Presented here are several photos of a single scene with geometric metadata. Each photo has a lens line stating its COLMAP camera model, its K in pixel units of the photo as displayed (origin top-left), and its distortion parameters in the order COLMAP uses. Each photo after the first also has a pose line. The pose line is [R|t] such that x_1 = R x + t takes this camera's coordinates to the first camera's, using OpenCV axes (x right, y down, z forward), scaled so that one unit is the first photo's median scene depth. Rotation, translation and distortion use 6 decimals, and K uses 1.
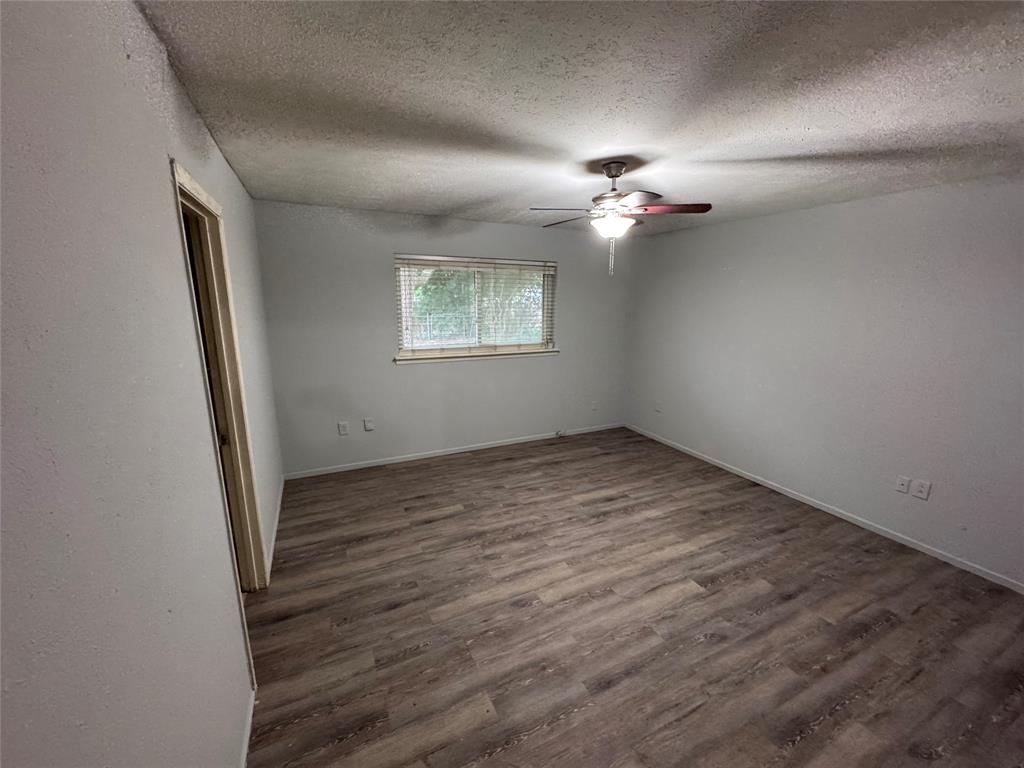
lens RADIAL K [[409.3, 0, 510.9], [0, 409.3, 385.2], [0, 0, 1]] dist [-0.002961, 0.000402]
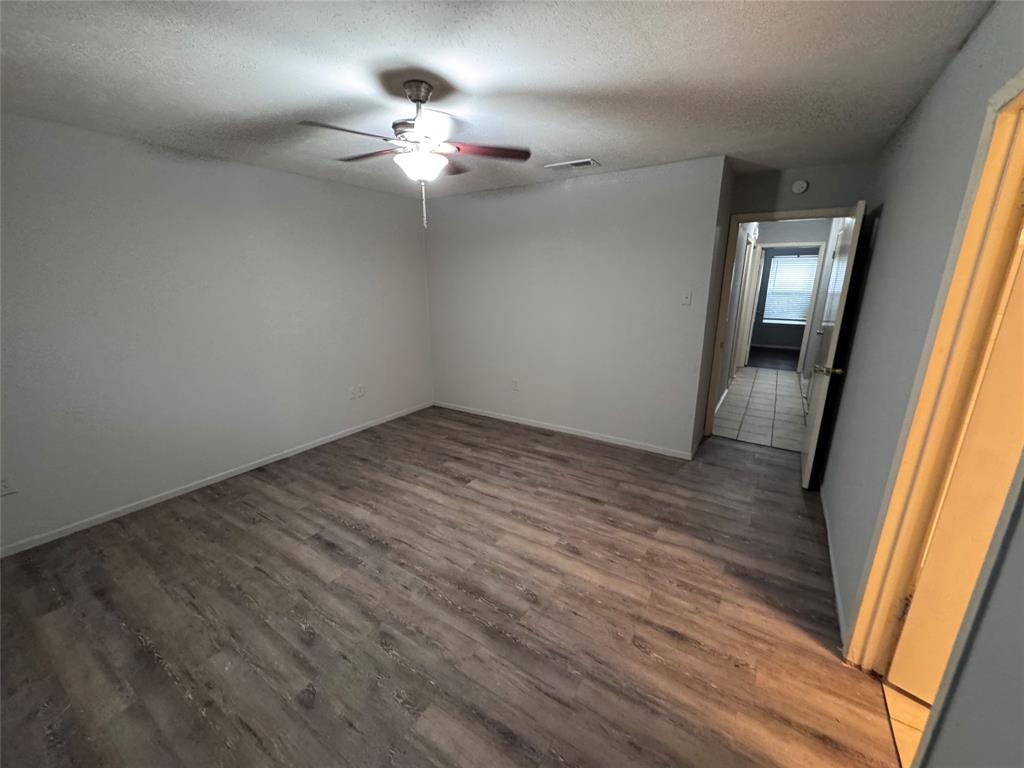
lens RADIAL K [[409.3, 0, 514.2], [0, 409.3, 386.6], [0, 0, 1]] dist [-0.002961, 0.000402]
pose [[-0.520691, -0.231274, 0.821823, -0.543746], [0.171768, 0.914547, 0.366196, -0.218587], [-0.836287, 0.331838, -0.436471, 1.175552]]
